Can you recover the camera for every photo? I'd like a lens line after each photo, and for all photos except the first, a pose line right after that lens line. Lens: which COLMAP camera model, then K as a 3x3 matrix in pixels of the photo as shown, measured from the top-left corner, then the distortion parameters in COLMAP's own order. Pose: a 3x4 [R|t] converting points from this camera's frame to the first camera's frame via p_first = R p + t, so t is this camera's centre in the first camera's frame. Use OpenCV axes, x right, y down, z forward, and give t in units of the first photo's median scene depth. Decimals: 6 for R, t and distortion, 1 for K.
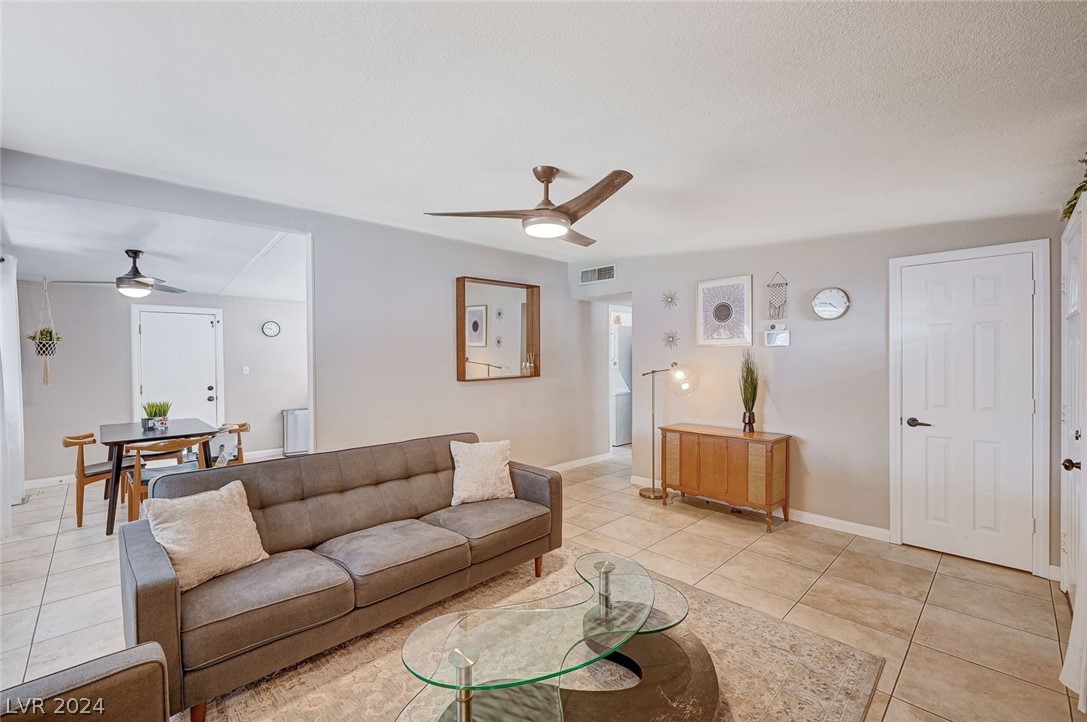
lens RADIAL K [[456.1, 0, 543.5], [0, 456.1, 361.0], [0, 0, 1]] dist [-0.000828, 0.000015]
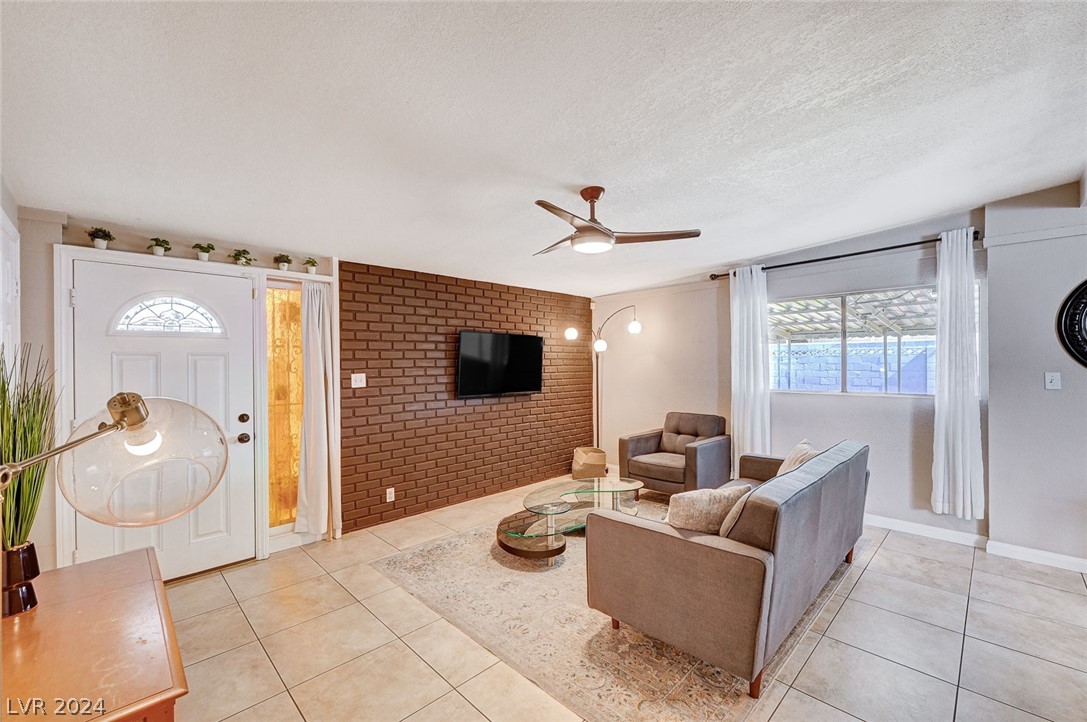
lens RADIAL K [[456.1, 0, 543.5], [0, 456.1, 361.0], [0, 0, 1]] dist [-0.000828, 0.000015]
pose [[-0.999916, 0.011342, 0.006200, 0.076144], [0.011344, 0.999936, 0.000316, -0.013481], [-0.006196, 0.000386, -0.999981, 1.311747]]
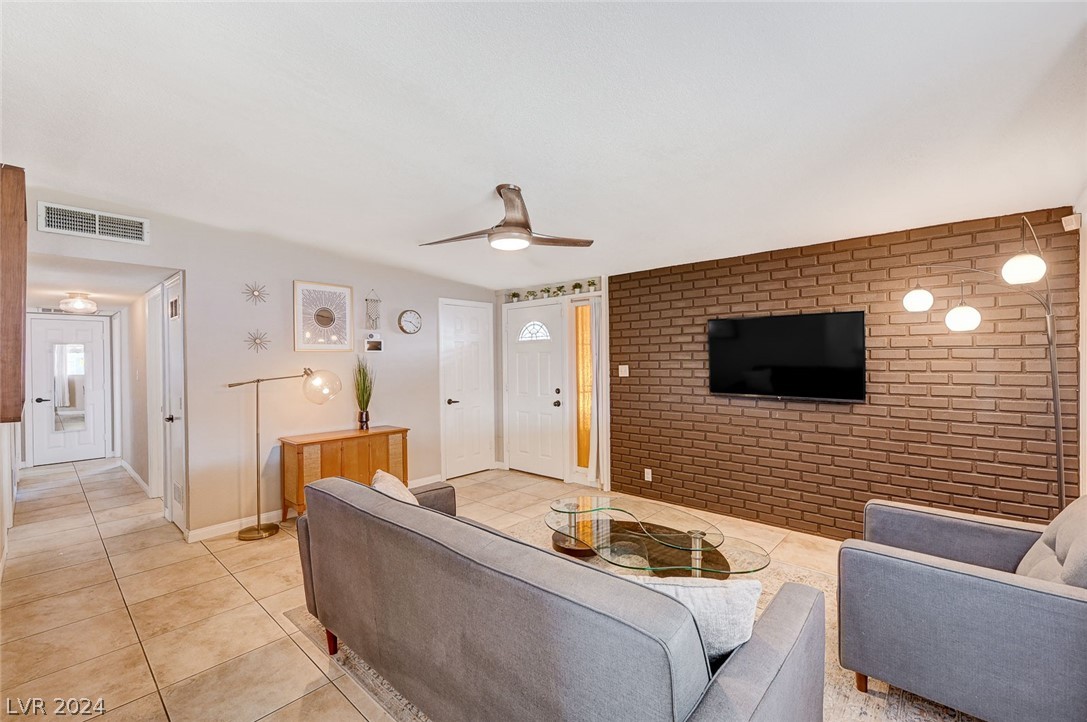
lens RADIAL K [[455.1, 0, 543.5], [0, 455.1, 361.0], [0, 0, 1]] dist [0.001491, 0.000102]
pose [[-0.049640, 0.001116, 0.998767, -0.680501], [0.014218, 0.999899, -0.000411, -0.004064], [-0.998666, 0.014181, -0.049650, 0.614385]]
